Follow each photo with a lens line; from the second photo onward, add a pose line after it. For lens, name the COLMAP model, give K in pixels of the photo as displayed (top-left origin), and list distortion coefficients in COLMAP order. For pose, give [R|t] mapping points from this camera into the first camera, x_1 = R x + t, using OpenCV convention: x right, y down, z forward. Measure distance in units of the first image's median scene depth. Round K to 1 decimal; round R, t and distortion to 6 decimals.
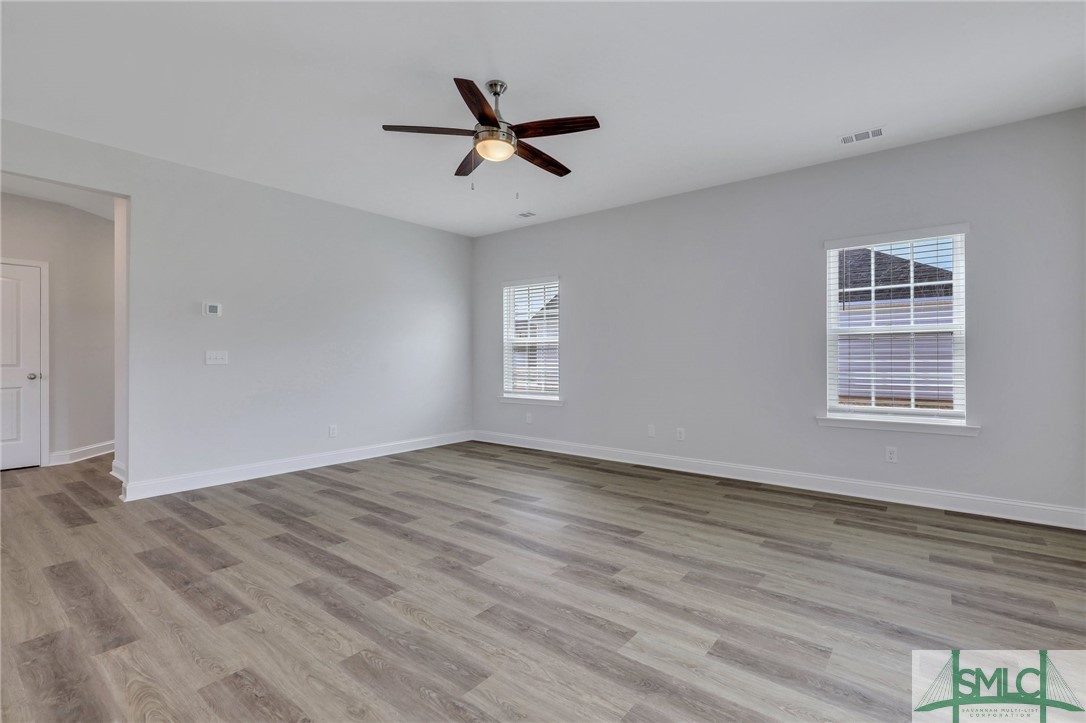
lens RADIAL K [[497.6, 0, 542.3], [0, 497.6, 360.9], [0, 0, 1]] dist [0.000788, -0.000235]
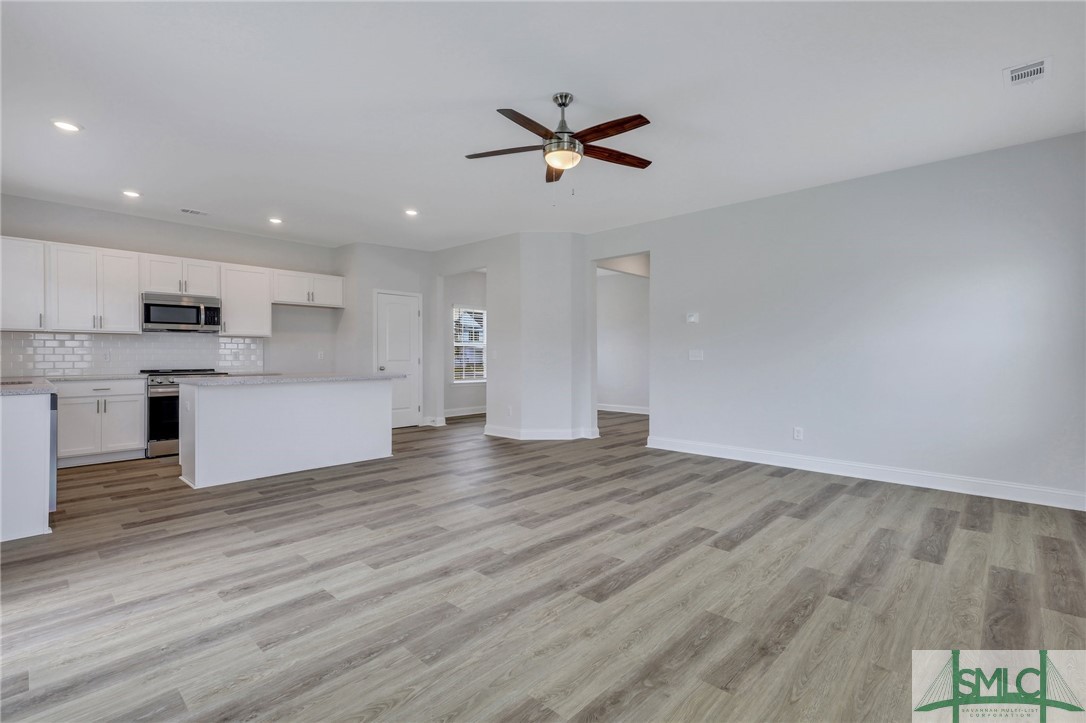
lens RADIAL K [[497.6, 0, 542.3], [0, 497.6, 360.9], [0, 0, 1]] dist [0.000788, -0.000235]
pose [[-0.087525, 0.009927, -0.996113, 0.985940], [-0.007884, 0.999912, 0.010657, -0.002374], [0.996131, 0.008786, -0.087439, 1.068647]]
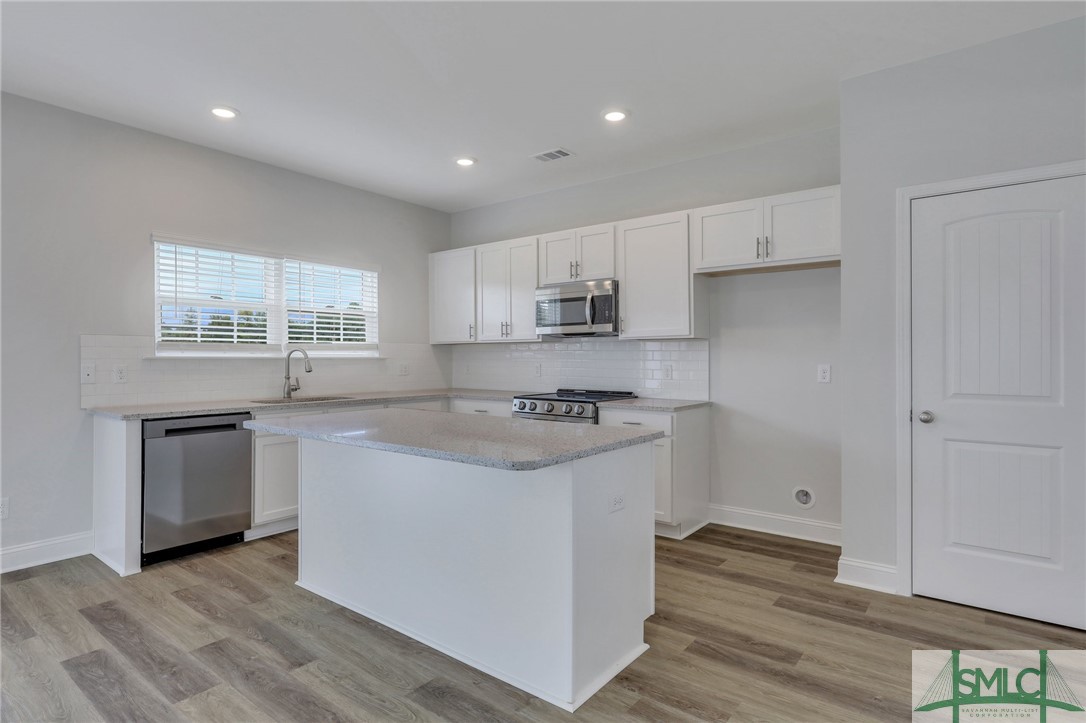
lens RADIAL K [[573.4, 0, 543.0], [0, 573.4, 361.5], [0, 0, 1]] dist [0.002577, 0.000229]
pose [[-0.999955, 0.002806, -0.009020, -0.807499], [0.002644, 0.999835, 0.017949, -0.047027], [0.009069, 0.017925, -0.999798, 1.022737]]
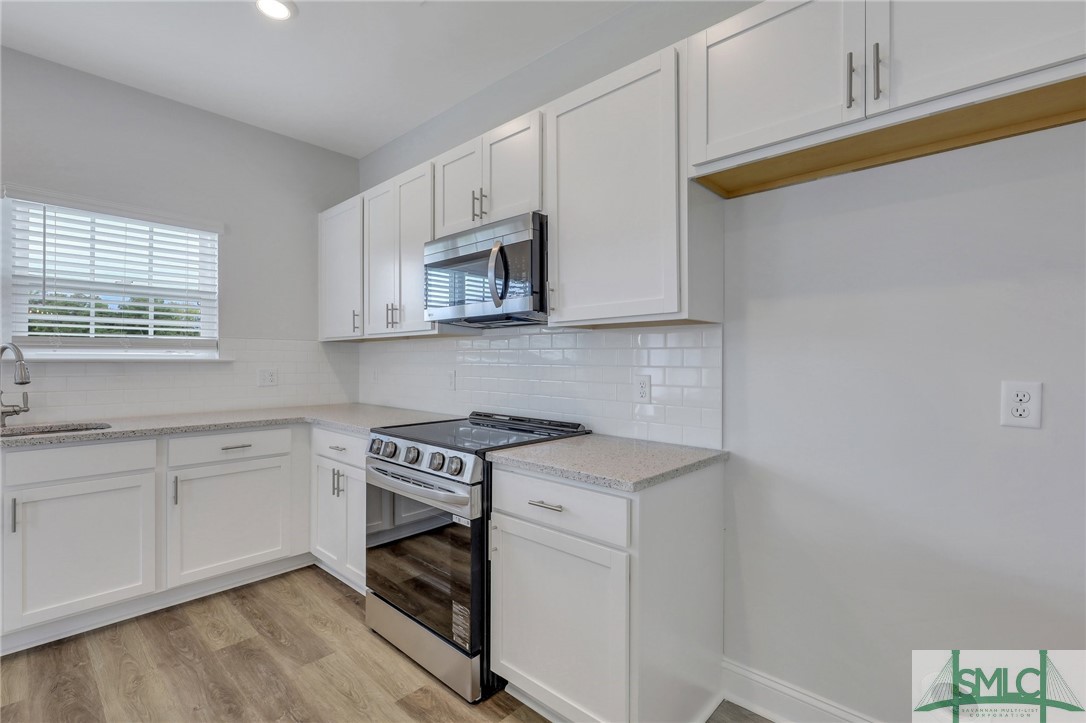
lens RADIAL K [[490.8, 0, 539.3], [0, 490.8, 365.9], [0, 0, 1]] dist [0.001421, 0.000016]
pose [[-0.997185, -0.000365, 0.074974, -1.063052], [0.001239, 0.999771, 0.021344, -0.037492], [-0.074965, 0.021376, -0.996957, 0.188915]]
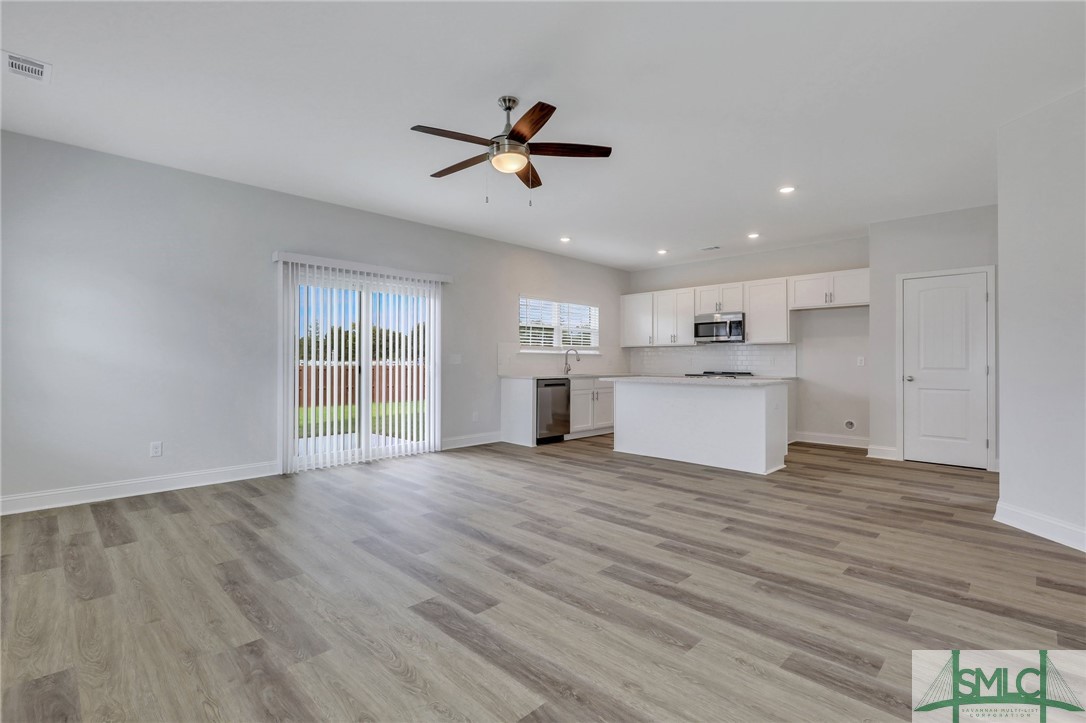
lens RADIAL K [[497.6, 0, 542.3], [0, 497.6, 360.9], [0, 0, 1]] dist [0.000788, -0.000235]
pose [[-0.994078, -0.001774, 0.108651, -0.286561], [-0.000958, 0.999971, 0.007566, -0.011698], [-0.108661, 0.007417, -0.994051, 2.083079]]
